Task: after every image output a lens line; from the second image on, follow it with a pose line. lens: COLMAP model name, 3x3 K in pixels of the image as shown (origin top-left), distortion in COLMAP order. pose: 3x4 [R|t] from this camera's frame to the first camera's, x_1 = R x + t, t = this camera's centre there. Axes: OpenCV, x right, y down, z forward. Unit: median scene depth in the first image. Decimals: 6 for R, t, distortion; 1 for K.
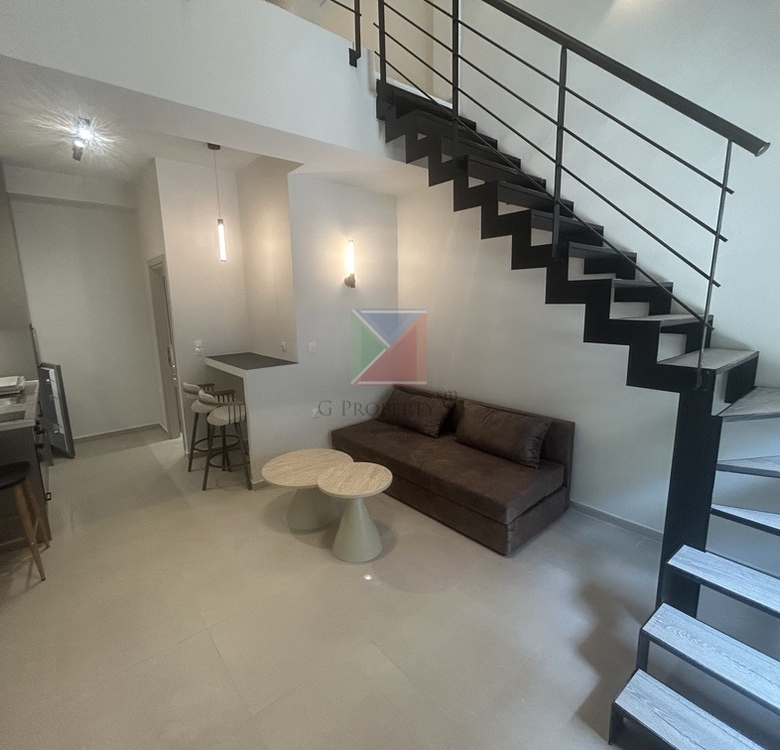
lens RADIAL K [[399.4, 0, 390.0], [0, 399.4, 375.0], [0, 0, 1]] dist [0.000030, -0.000093]
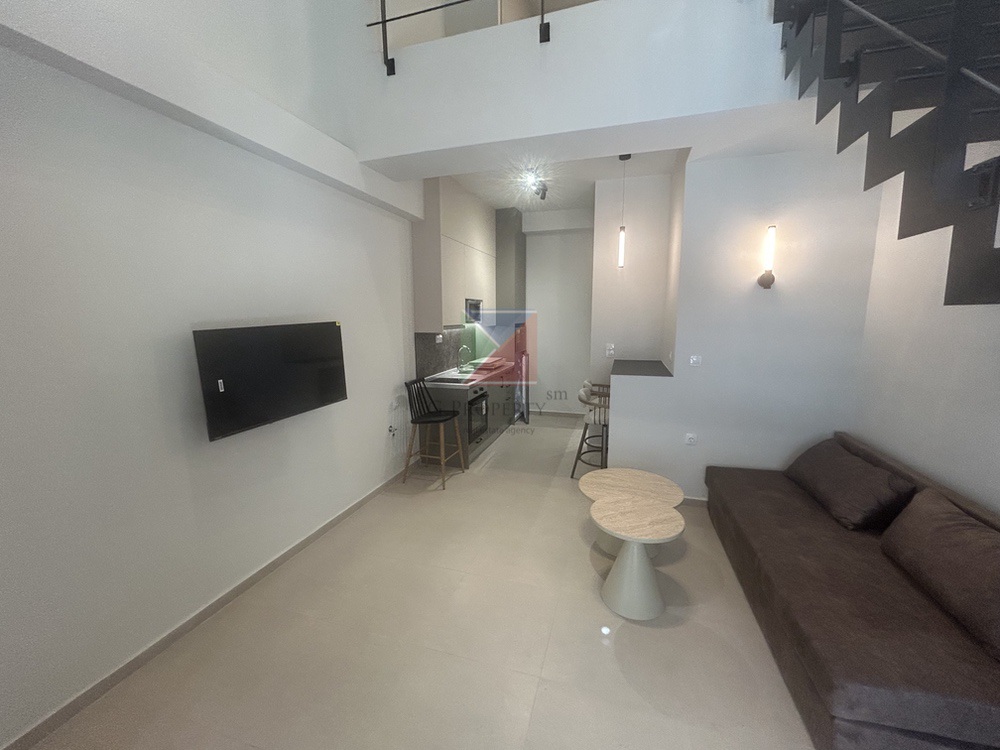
lens RADIAL K [[399.5, 0, 497.9], [0, 399.5, 374.2], [0, 0, 1]] dist [-0.000858, 0.000067]
pose [[0.545148, 0.140490, -0.826484, 0.306475], [-0.160170, 0.985152, 0.061813, -0.029065], [0.822897, 0.098681, 0.559556, 0.203281]]
